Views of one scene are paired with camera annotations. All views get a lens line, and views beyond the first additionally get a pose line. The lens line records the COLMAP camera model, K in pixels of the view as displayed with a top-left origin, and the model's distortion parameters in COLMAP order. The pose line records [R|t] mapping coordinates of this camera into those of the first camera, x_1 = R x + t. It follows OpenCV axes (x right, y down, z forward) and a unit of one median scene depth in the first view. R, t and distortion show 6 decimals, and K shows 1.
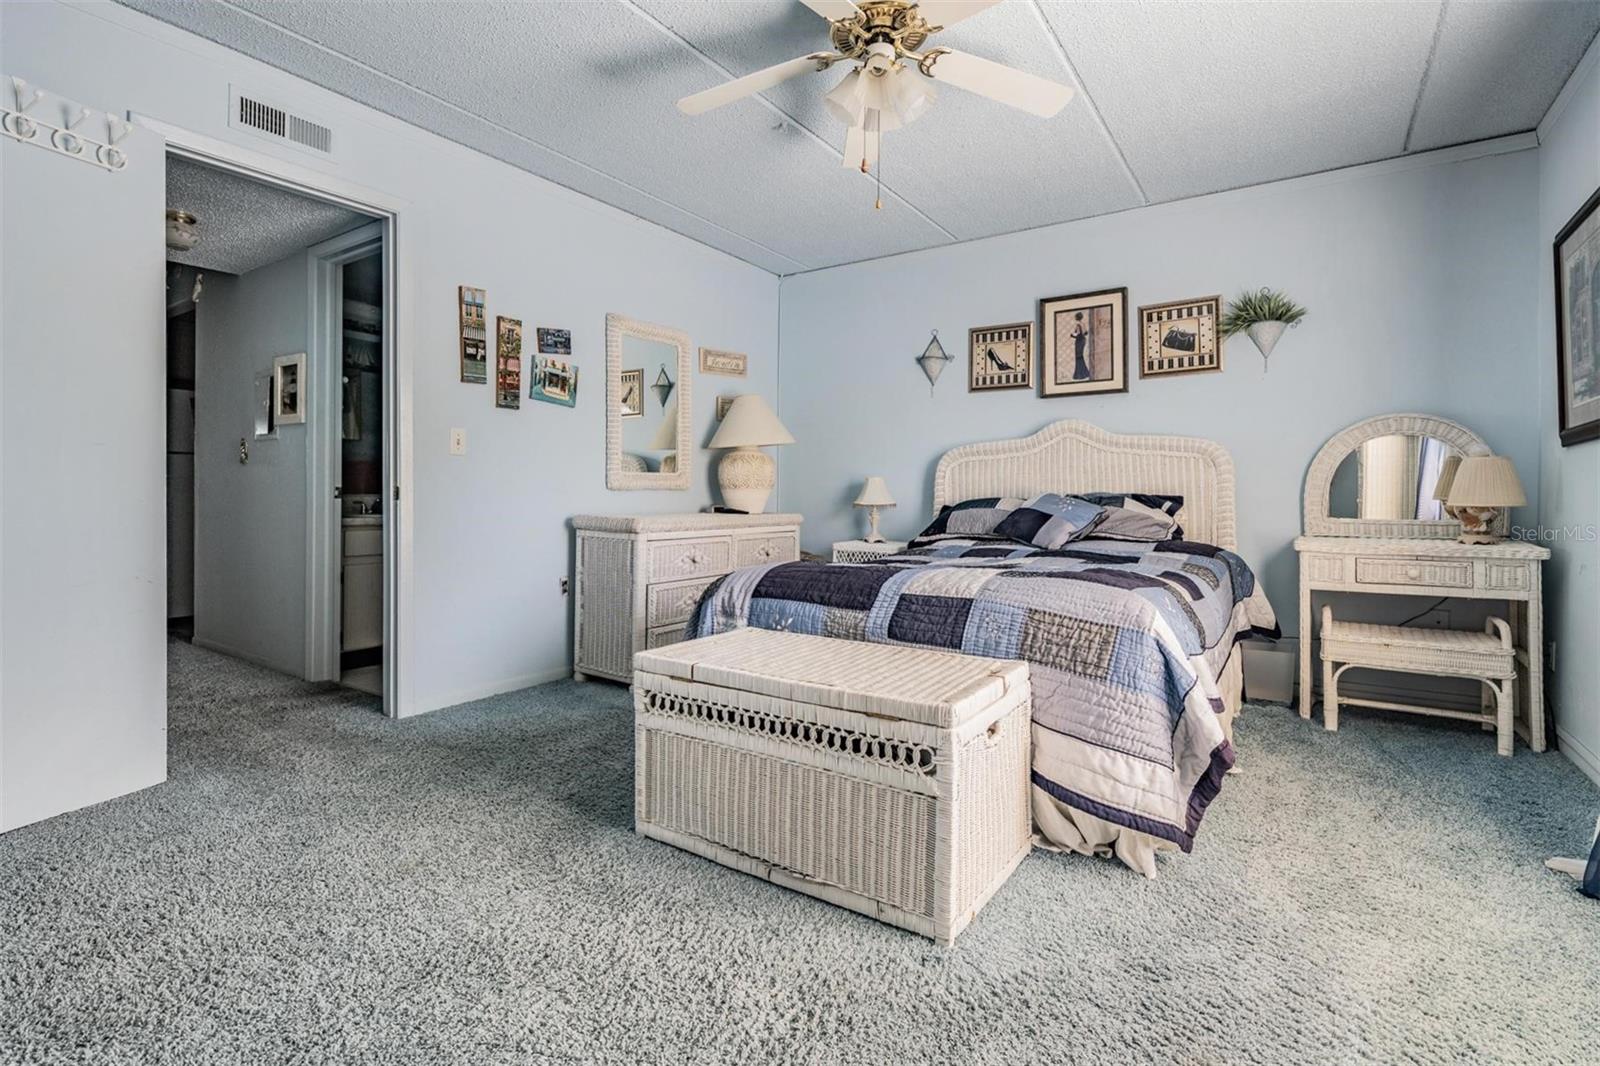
lens RADIAL K [[738.8, 0, 794.5], [0, 738.8, 485.3], [0, 0, 1]] dist [0.002918, -0.000038]
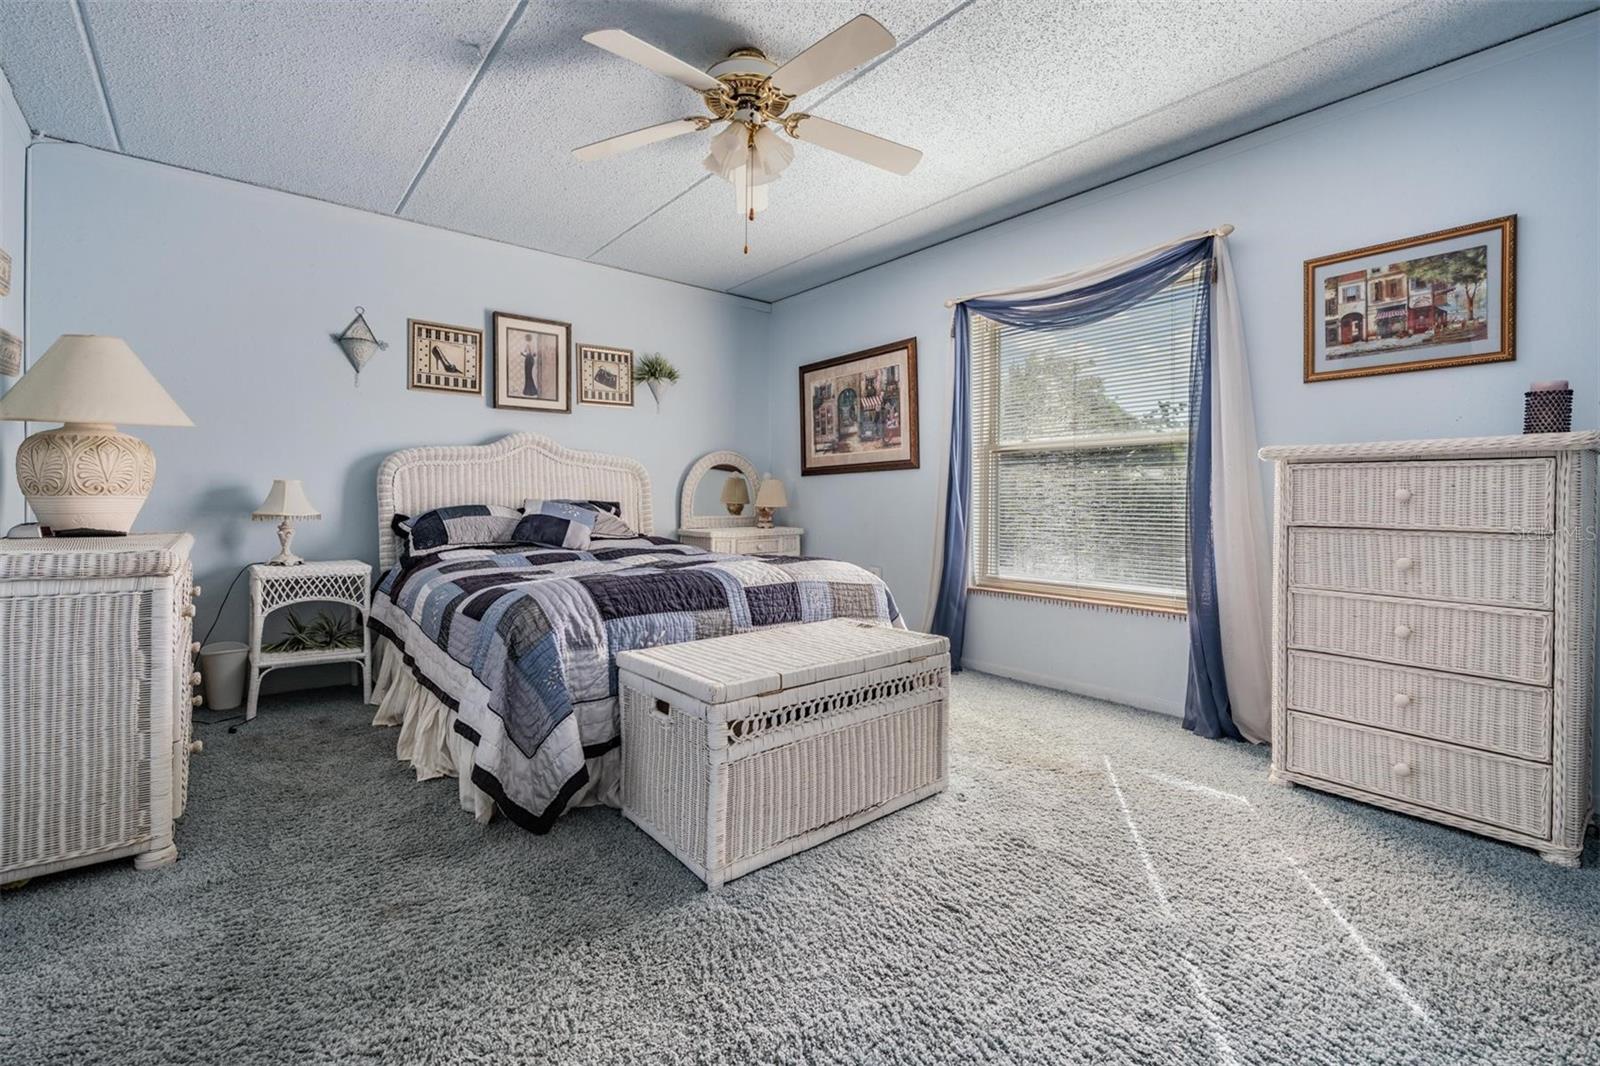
lens RADIAL K [[696.8, 0, 783.6], [0, 696.8, 504.8], [0, 0, 1]] dist [-0.009934, 0.000026]
pose [[0.281547, -0.008830, 0.959507, -0.526791], [-0.010880, 0.999864, 0.012393, 0.000757], [-0.959486, -0.013928, 0.281412, 0.372212]]
